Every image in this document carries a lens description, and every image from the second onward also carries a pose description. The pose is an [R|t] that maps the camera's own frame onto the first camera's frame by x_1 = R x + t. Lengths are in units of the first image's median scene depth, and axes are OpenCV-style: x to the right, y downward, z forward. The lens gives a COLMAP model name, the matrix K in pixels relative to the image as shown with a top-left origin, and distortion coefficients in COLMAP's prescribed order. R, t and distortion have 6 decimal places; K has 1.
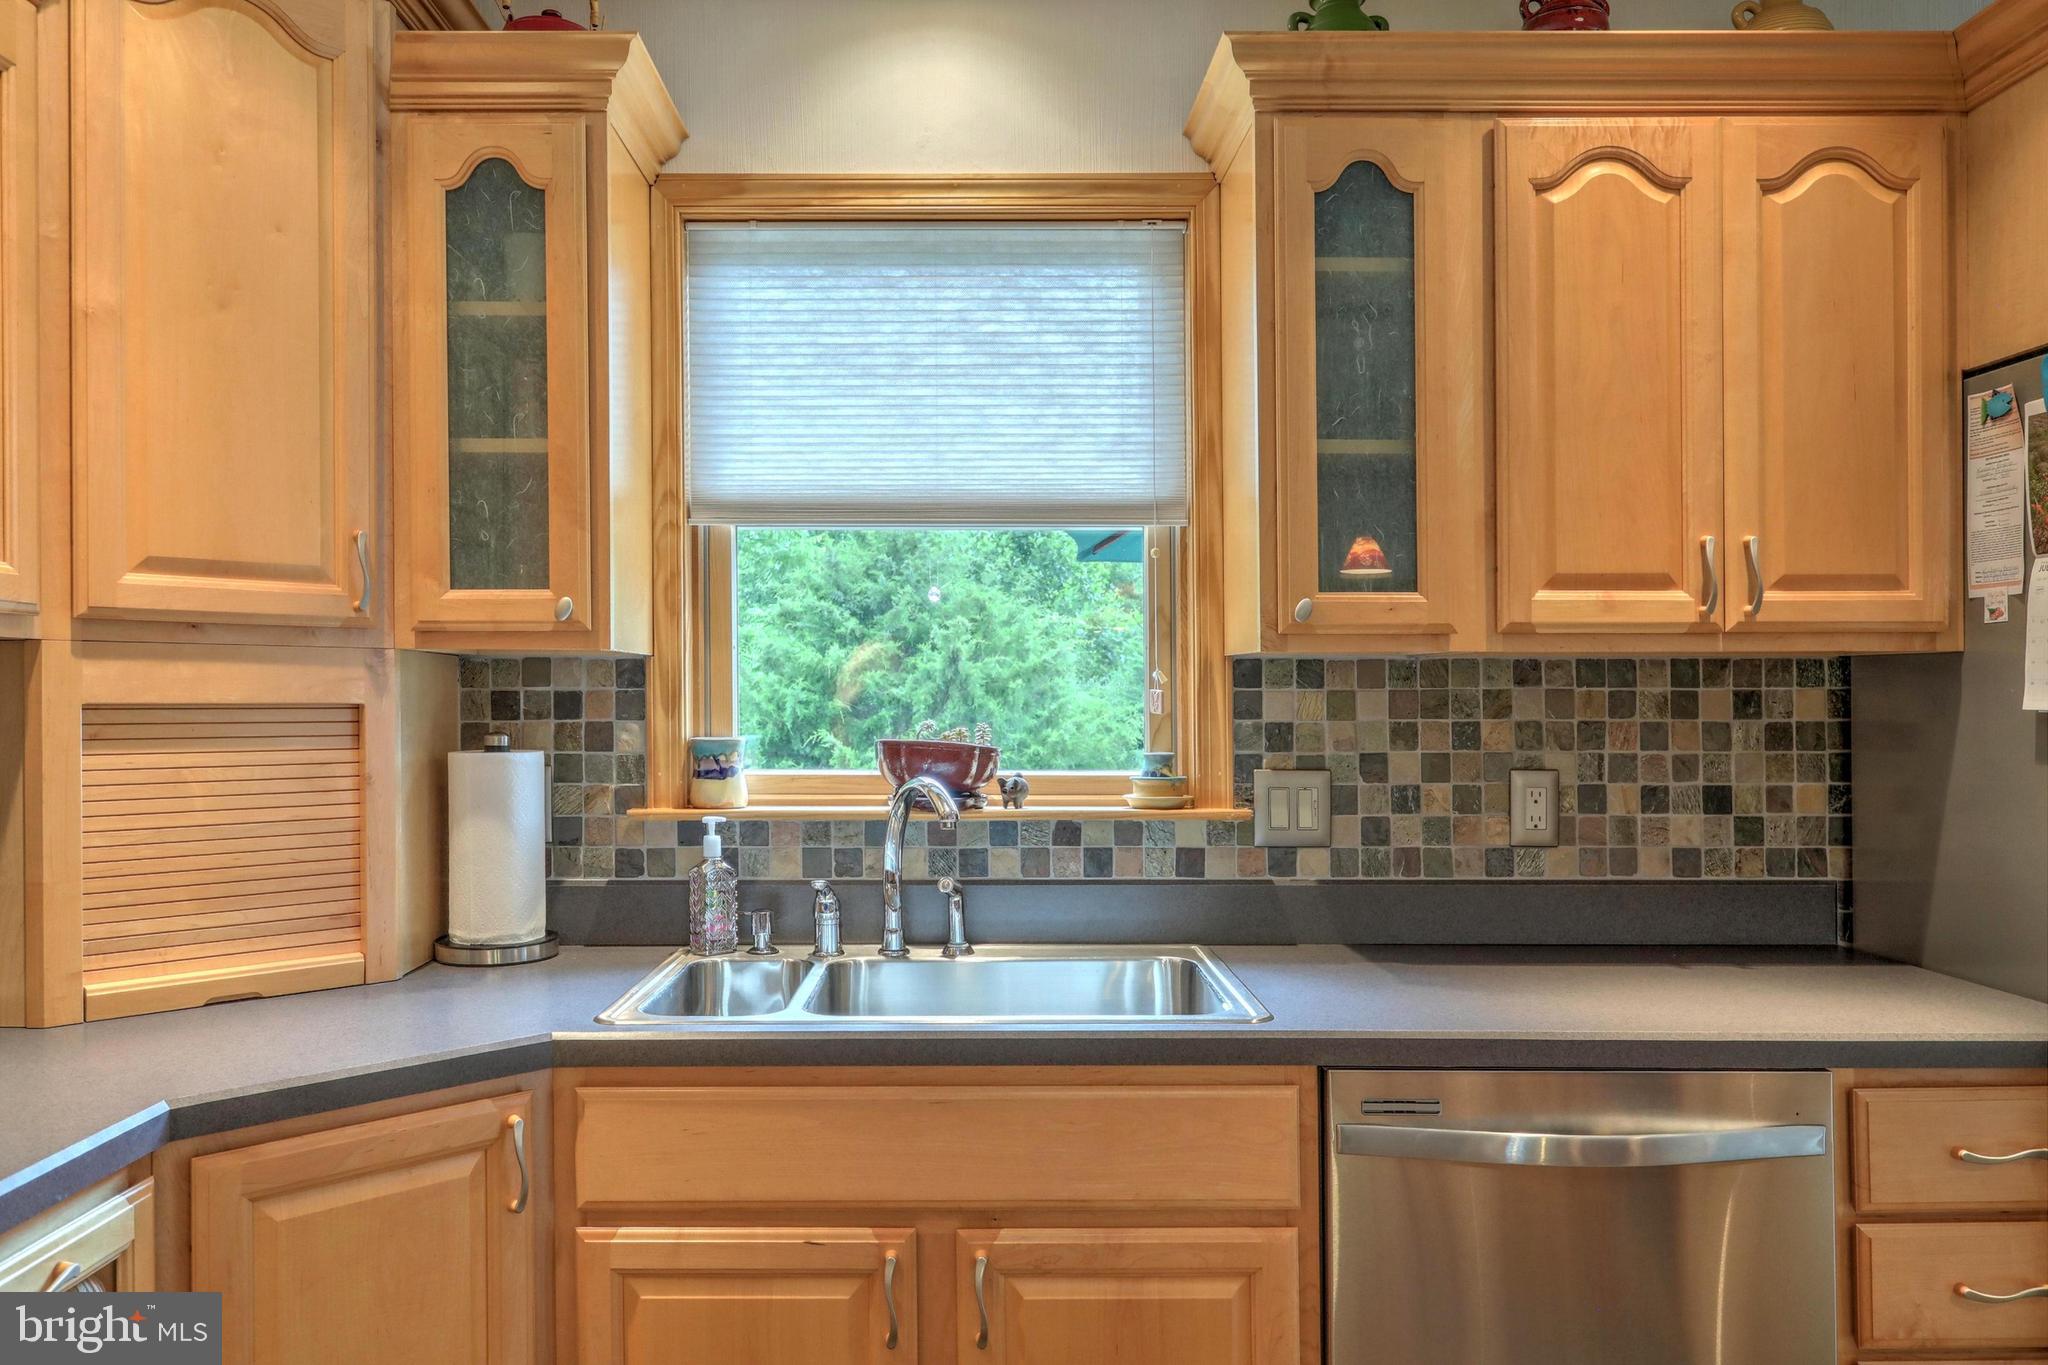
lens RADIAL K [[1505.3, 0, 952.7], [0, 1505.3, 684.5], [0, 0, 1]] dist [0.001060, -0.001868]
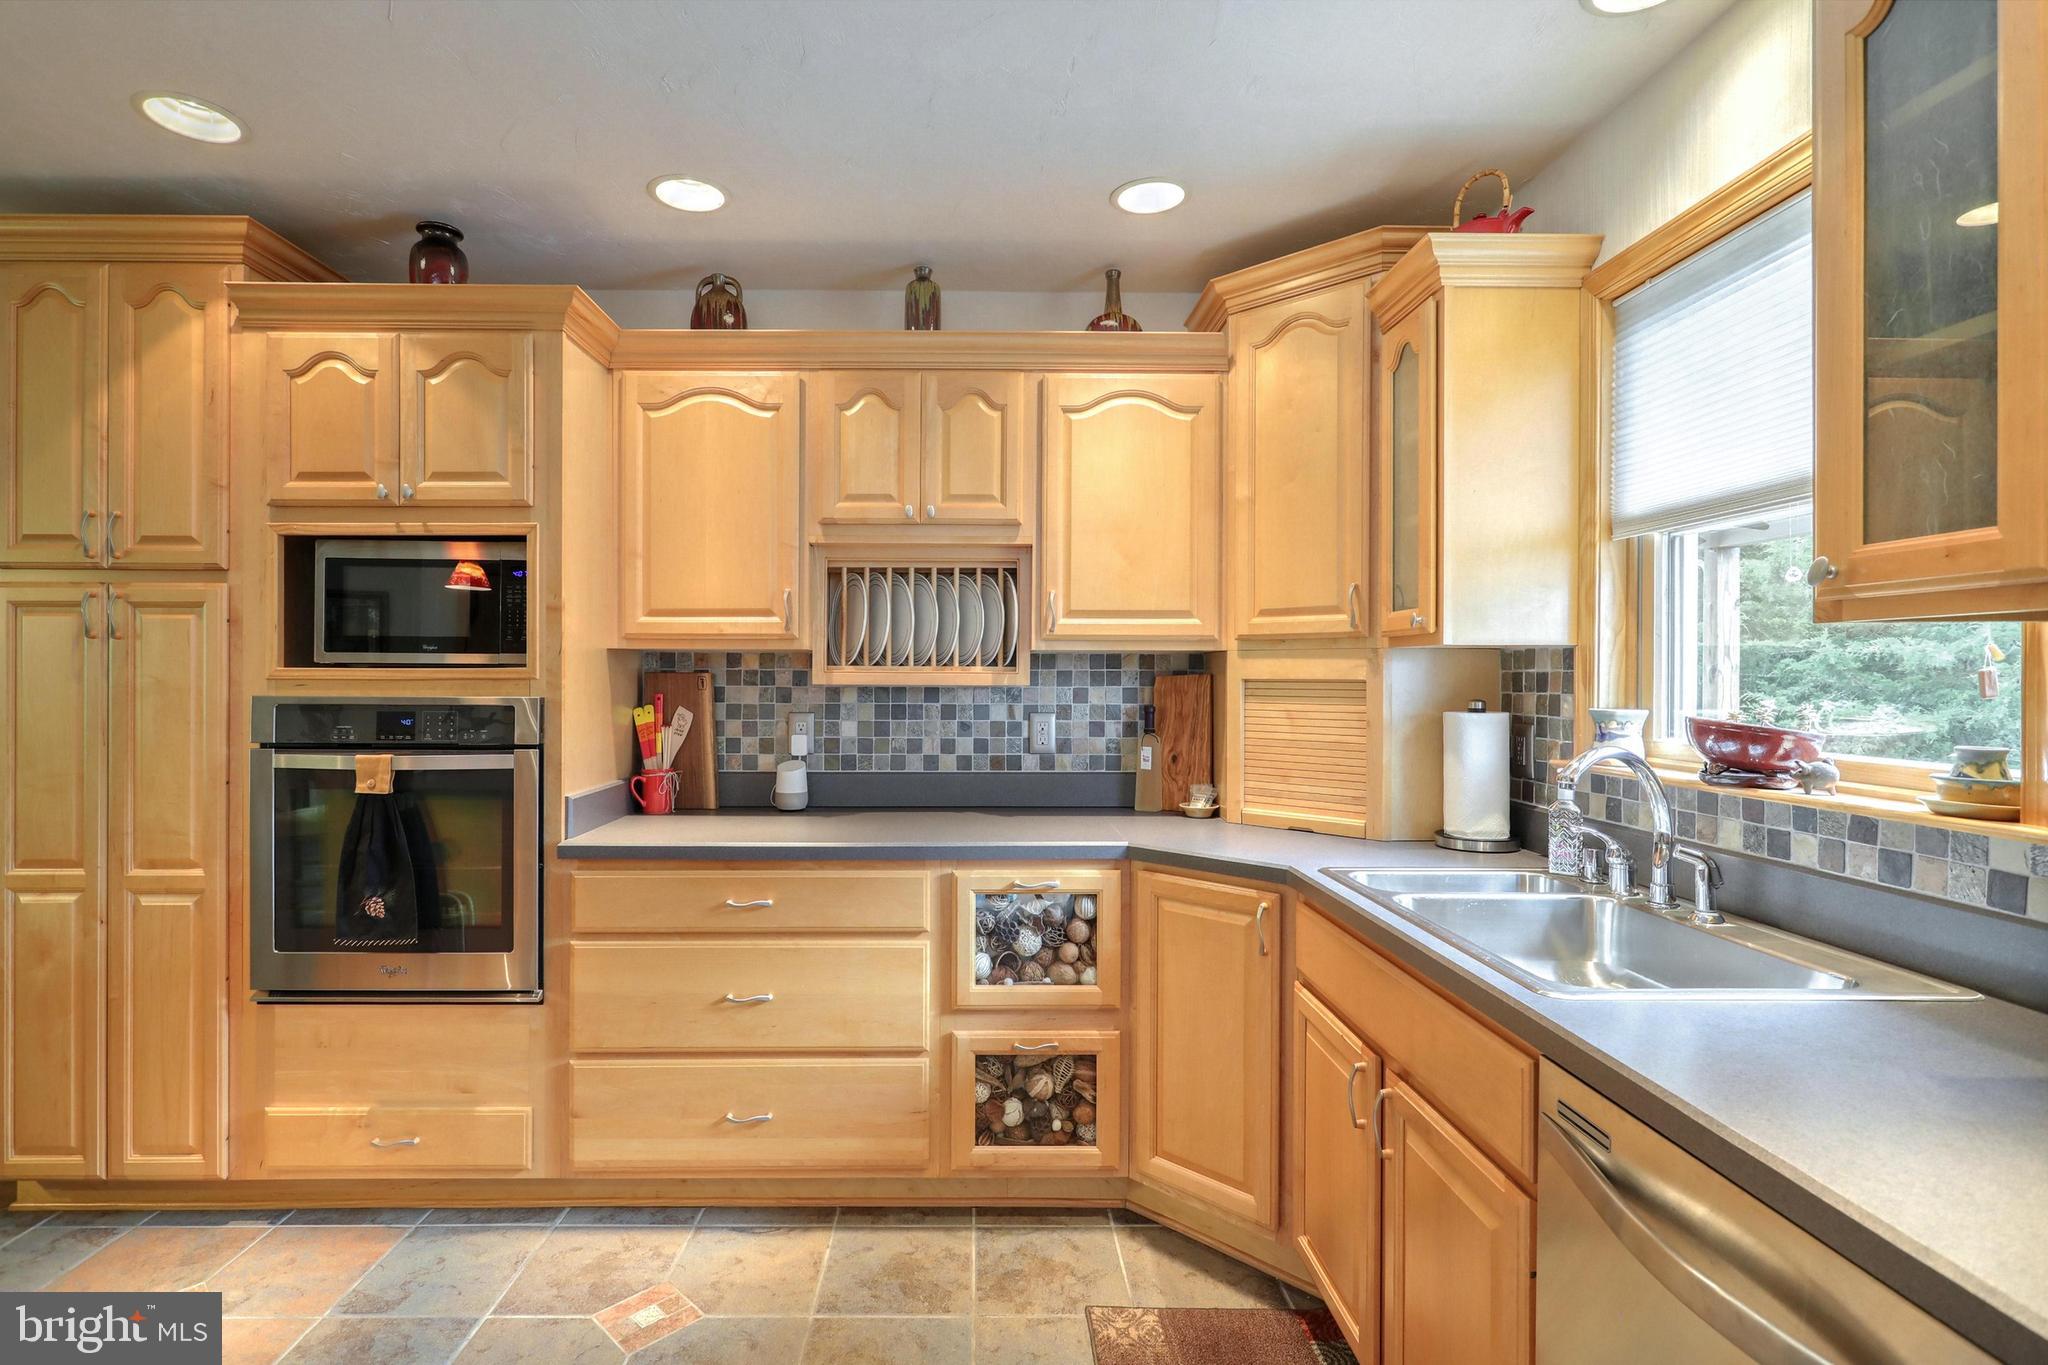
lens RADIAL K [[970.8, 0, 1059.4], [0, 970.8, 706.1], [0, 0, 1]] dist [-0.006937, 0.002246]
pose [[0.053654, 0.030530, -0.998093, 0.632077], [0.005162, 0.999511, 0.030851, 0.005303], [0.998546, -0.006808, 0.053470, 0.497580]]
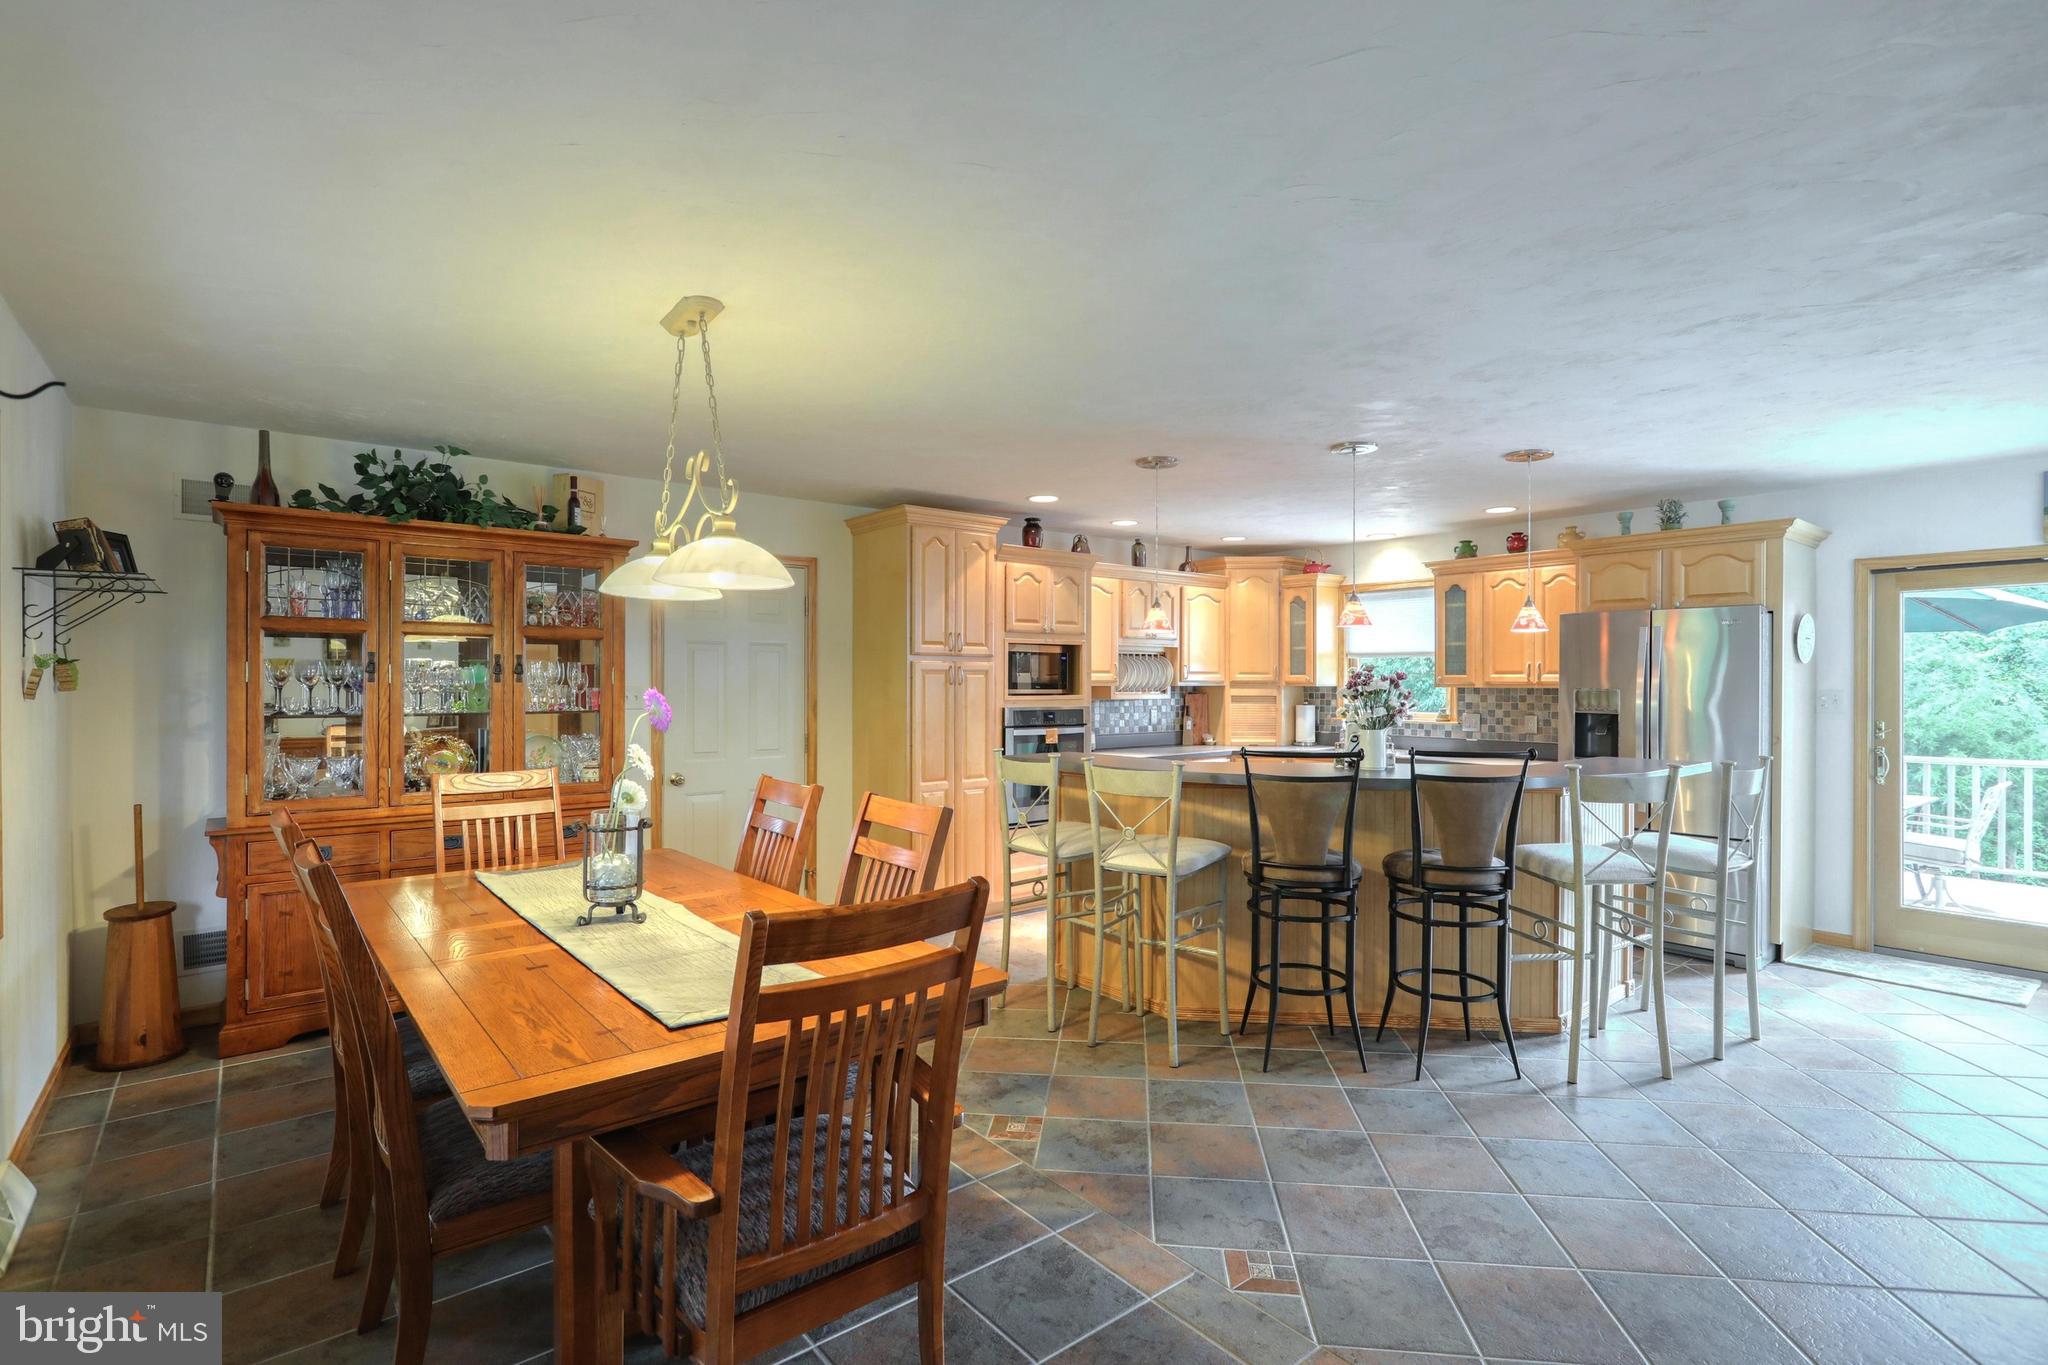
lens RADIAL K [[970.8, 0, 1037.1], [0, 970.8, 716.9], [0, 0, 1]] dist [-0.006937, 0.002246]
pose [[0.649668, 0.029439, -0.759648, 1.543548], [0.005121, 0.999058, 0.043096, -0.059991], [0.760201, -0.031888, 0.648905, -1.760805]]
